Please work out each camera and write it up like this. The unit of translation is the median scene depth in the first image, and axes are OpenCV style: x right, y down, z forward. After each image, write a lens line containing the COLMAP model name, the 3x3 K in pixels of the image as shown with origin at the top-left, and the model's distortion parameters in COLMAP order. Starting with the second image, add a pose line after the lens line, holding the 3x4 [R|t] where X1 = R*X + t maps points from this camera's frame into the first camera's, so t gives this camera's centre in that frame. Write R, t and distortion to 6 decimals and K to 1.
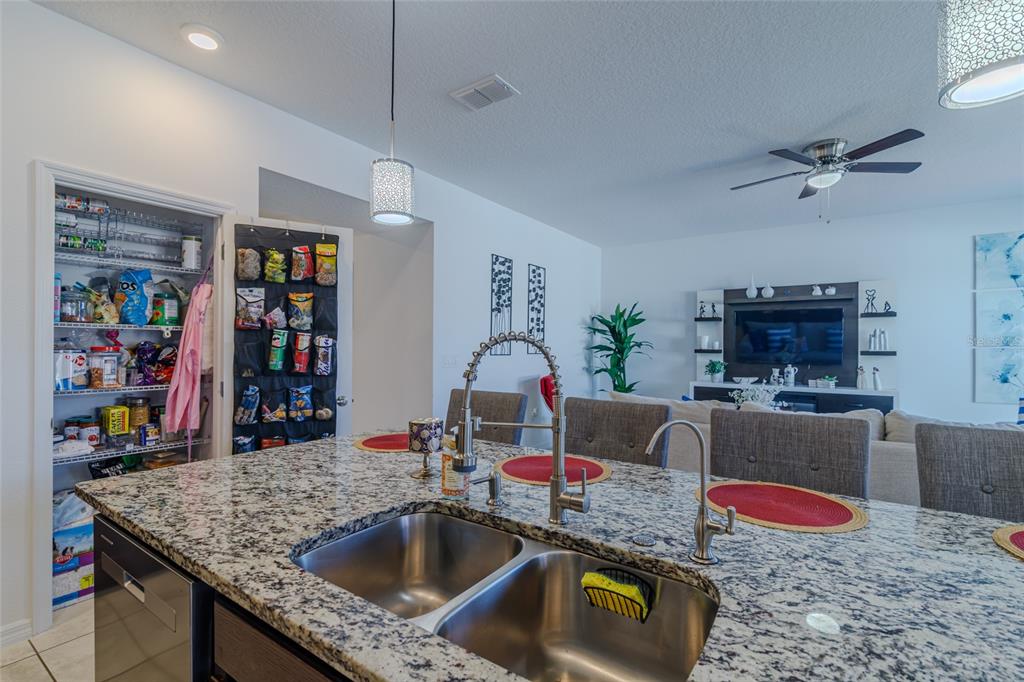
lens RADIAL K [[463.8, 0, 511.7], [0, 463.8, 343.3], [0, 0, 1]] dist [-0.001218, 0.001103]
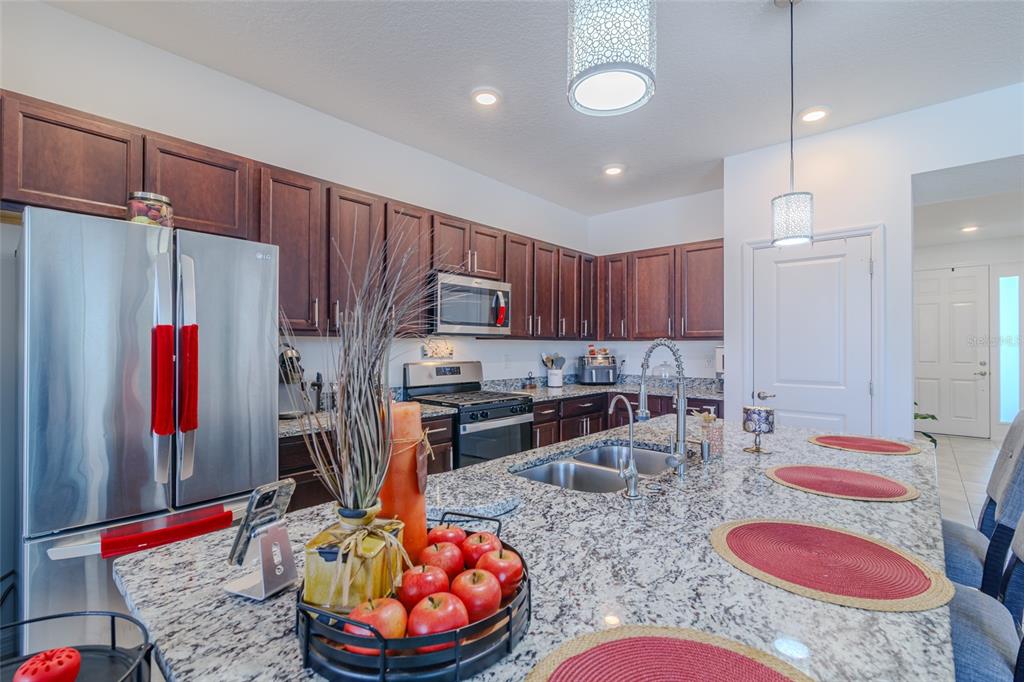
lens RADIAL K [[463.8, 0, 510.7], [0, 463.8, 343.8], [0, 0, 1]] dist [-0.001218, 0.001103]
pose [[-0.129341, -0.012554, -0.991521, 2.128818], [0.000009, 0.999920, -0.012661, 0.016858], [0.991600, -0.001646, -0.129331, 0.929664]]
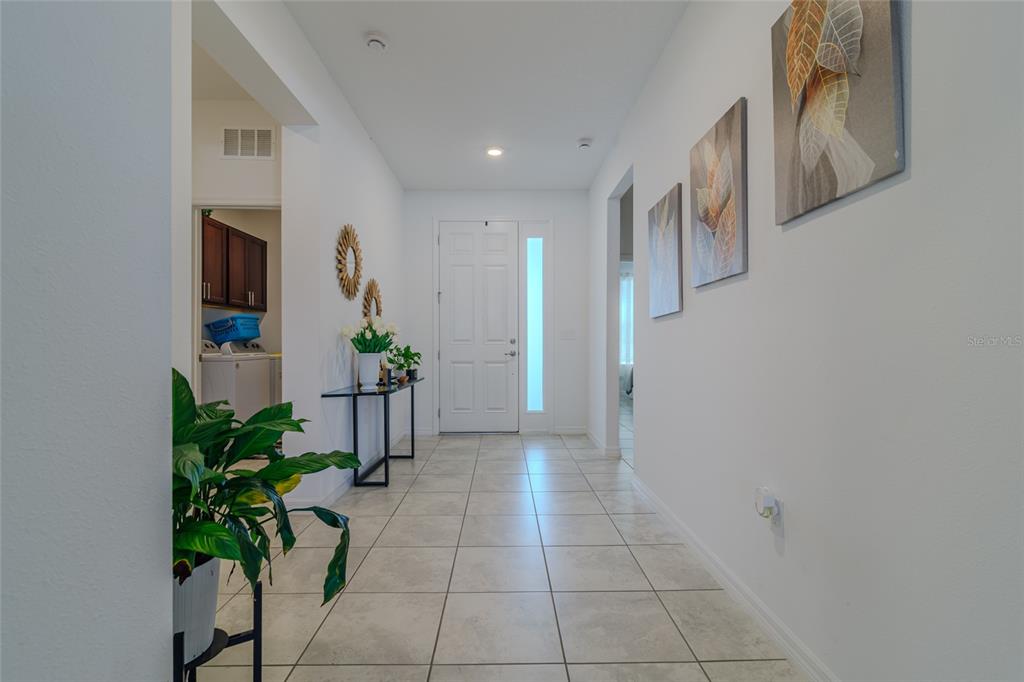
lens RADIAL K [[463.8, 0, 512.0], [0, 463.8, 340.5], [0, 0, 1]] dist [-0.001218, 0.001103]
pose [[0.578748, -0.012132, -0.815416, -1.643152], [0.007179, 0.999926, -0.009782, 0.314717], [0.815475, -0.000193, 0.578792, 4.270276]]
